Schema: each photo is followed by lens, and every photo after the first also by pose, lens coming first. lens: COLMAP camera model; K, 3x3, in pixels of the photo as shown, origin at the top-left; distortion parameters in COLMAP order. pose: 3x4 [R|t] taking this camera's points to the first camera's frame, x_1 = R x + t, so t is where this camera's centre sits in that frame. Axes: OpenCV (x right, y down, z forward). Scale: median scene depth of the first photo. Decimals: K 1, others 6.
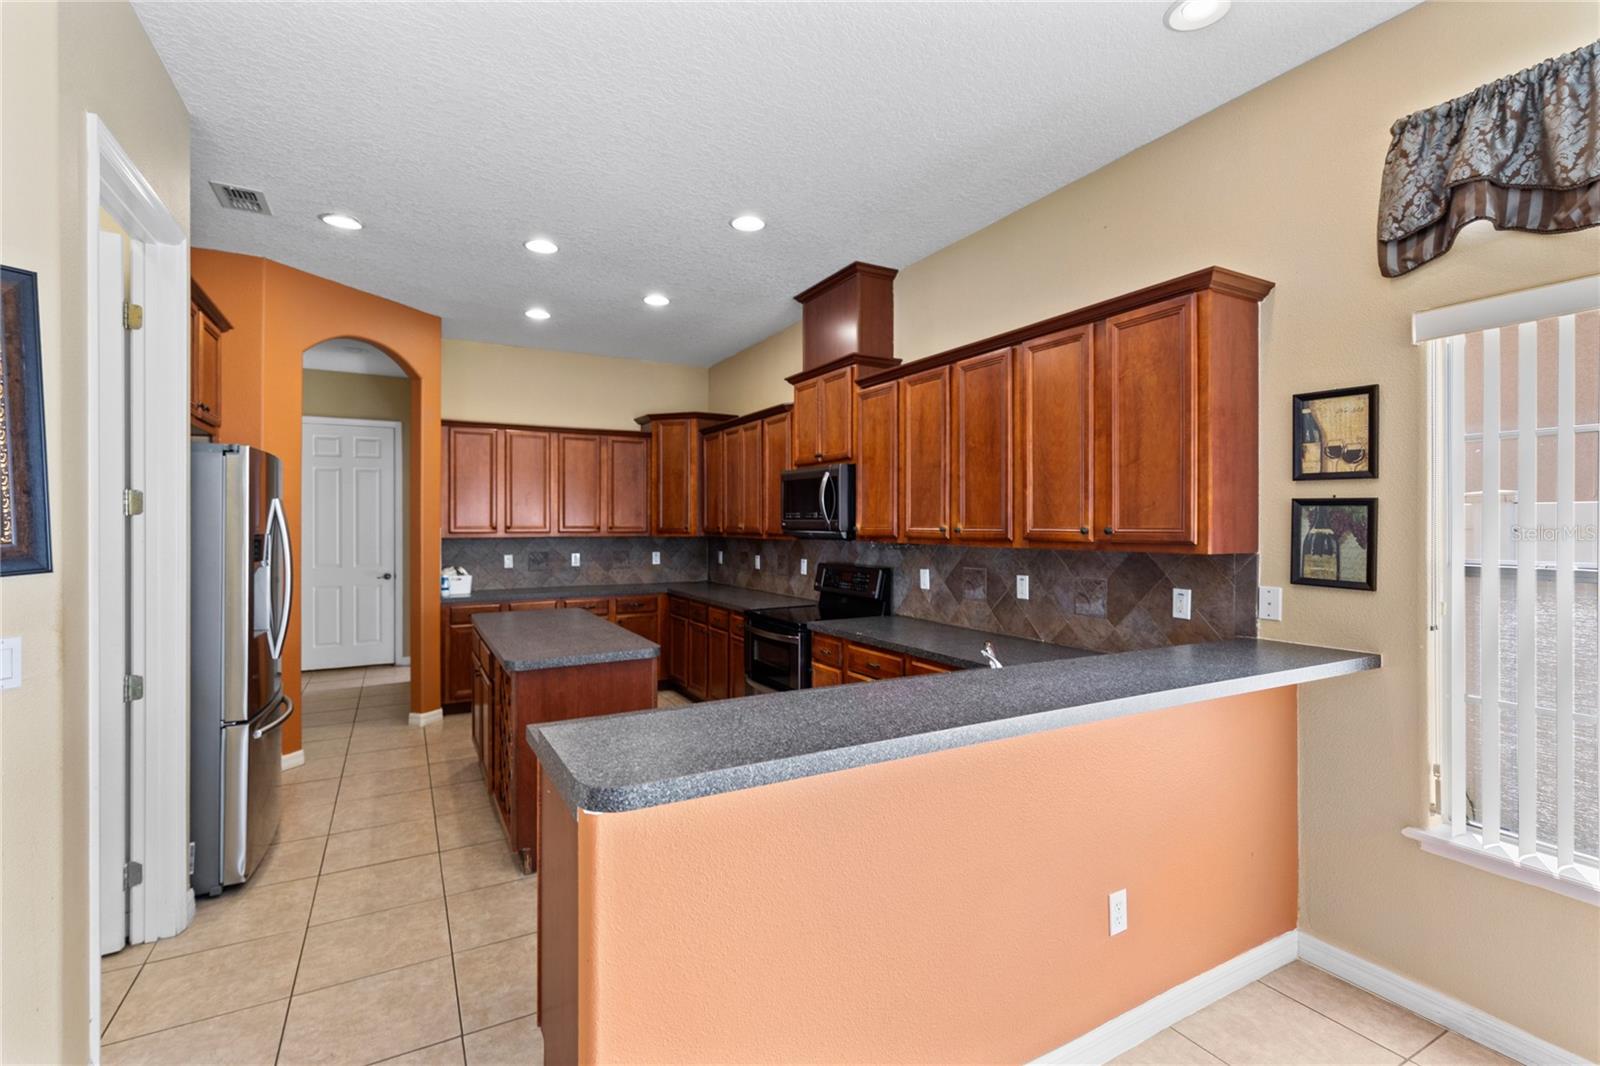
lens RADIAL K [[727.7, 0, 798.3], [0, 727.7, 522.2], [0, 0, 1]] dist [0.002971, -0.000359]
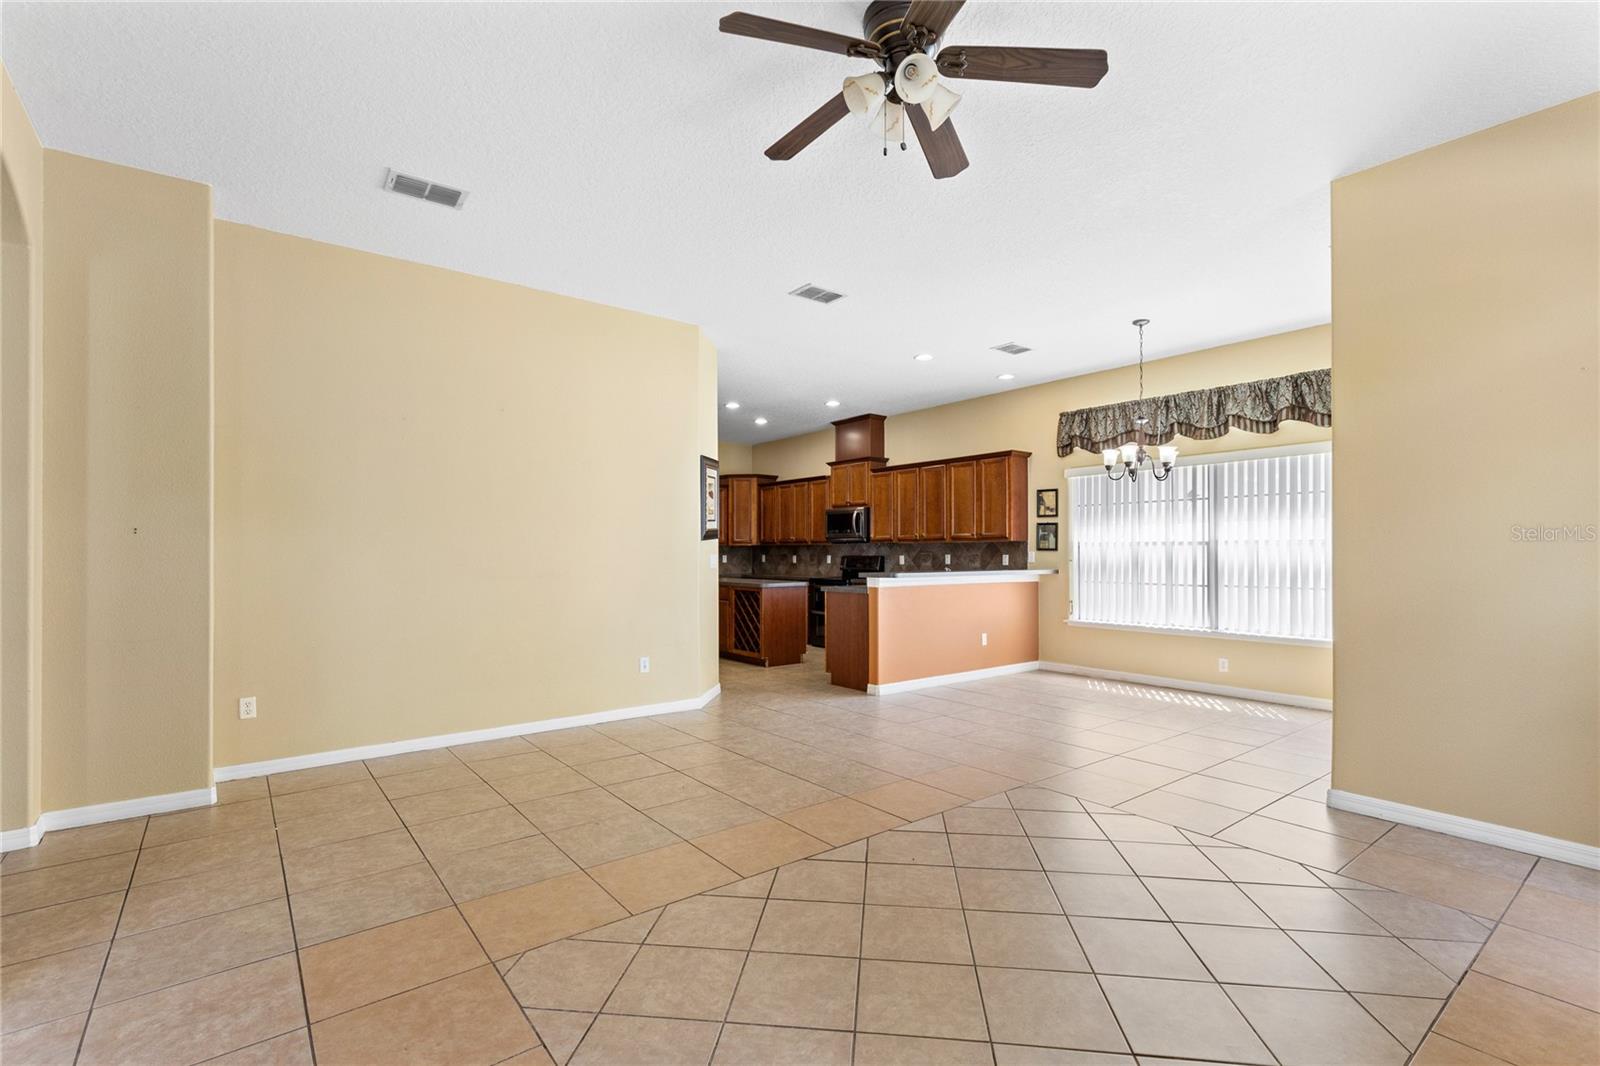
lens RADIAL K [[727.7, 0, 797.6], [0, 727.7, 545.1], [0, 0, 1]] dist [0.002971, -0.000359]
pose [[0.987020, 0.001992, 0.160587, -0.791983], [-0.000398, 0.999950, -0.009961, 0.089318], [-0.160599, 0.009768, 0.986971, -1.815559]]
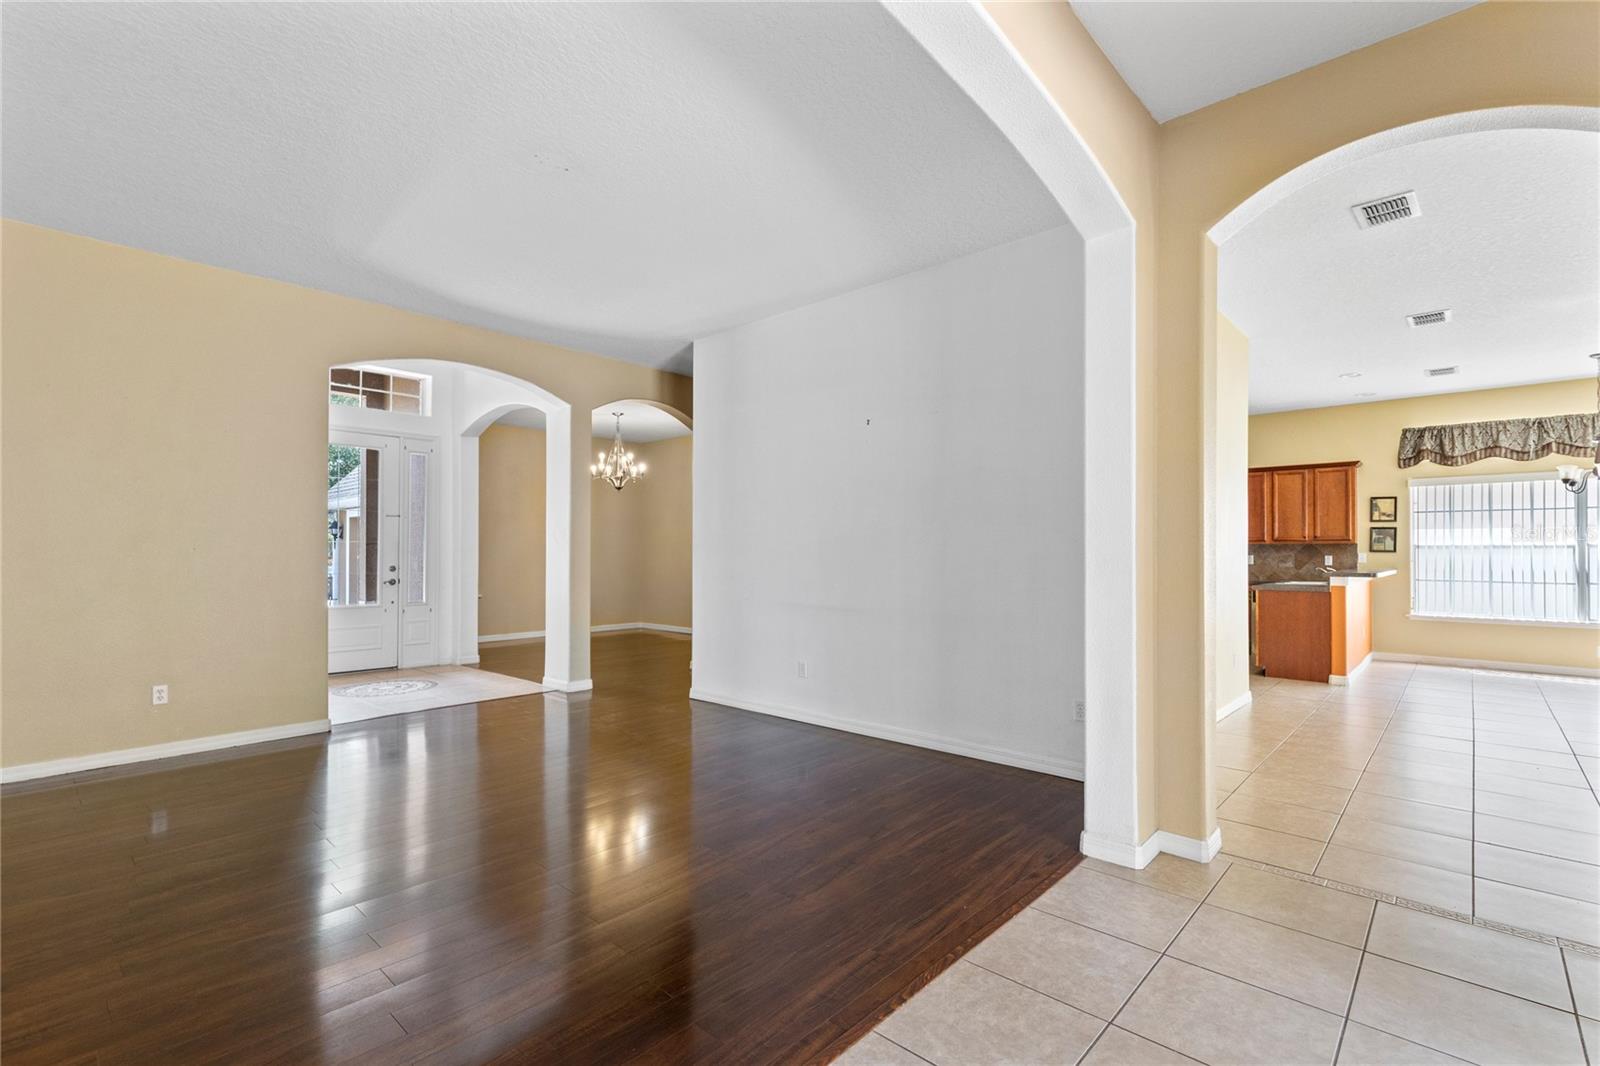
lens RADIAL K [[727.7, 0, 791.4], [0, 727.7, 541.8], [0, 0, 1]] dist [0.002971, -0.000359]
pose [[0.948173, 0.008856, 0.317631, -2.864659], [-0.005388, 0.999916, -0.011795, 0.088378], [-0.317709, 0.009472, 0.948141, -1.331186]]
